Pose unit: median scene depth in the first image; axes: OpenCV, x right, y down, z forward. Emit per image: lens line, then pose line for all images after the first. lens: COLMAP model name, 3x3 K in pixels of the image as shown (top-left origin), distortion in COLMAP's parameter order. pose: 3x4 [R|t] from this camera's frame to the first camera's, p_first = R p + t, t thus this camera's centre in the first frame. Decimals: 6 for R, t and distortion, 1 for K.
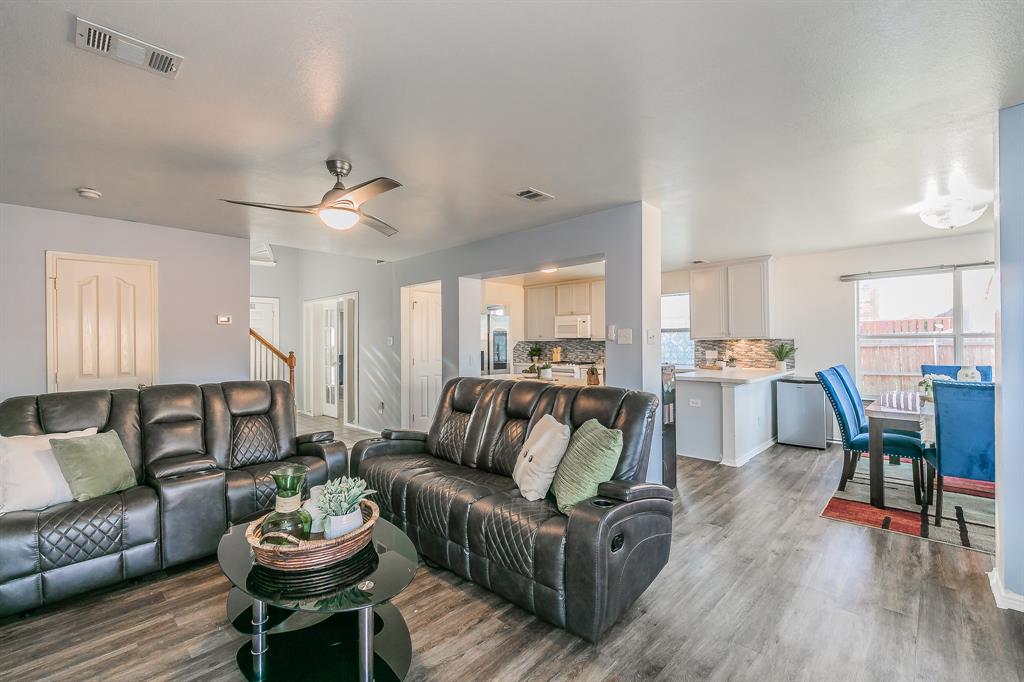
lens RADIAL K [[443.1, 0, 516.4], [0, 443.1, 340.3], [0, 0, 1]] dist [0.005678, 0.000362]
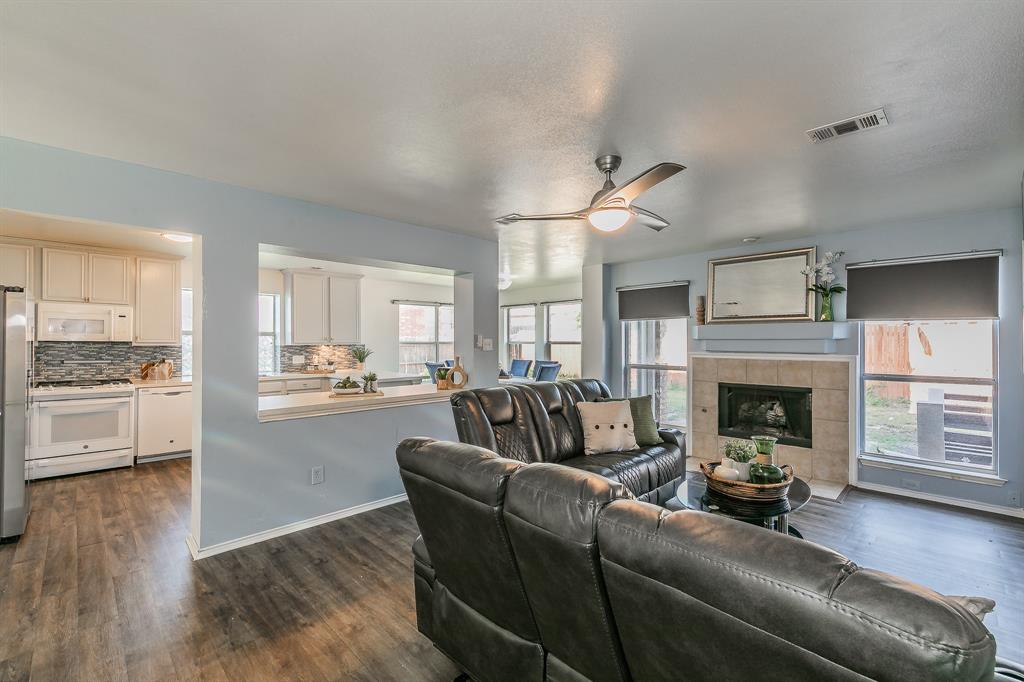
lens RADIAL K [[443.1, 0, 511.0], [0, 443.1, 341.7], [0, 0, 1]] dist [0.005678, 0.000362]
pose [[0.028136, 0.011206, 0.999541, -0.559628], [0.001031, 0.999936, -0.011239, 0.003438], [-0.999604, 0.001347, 0.028123, 0.496683]]
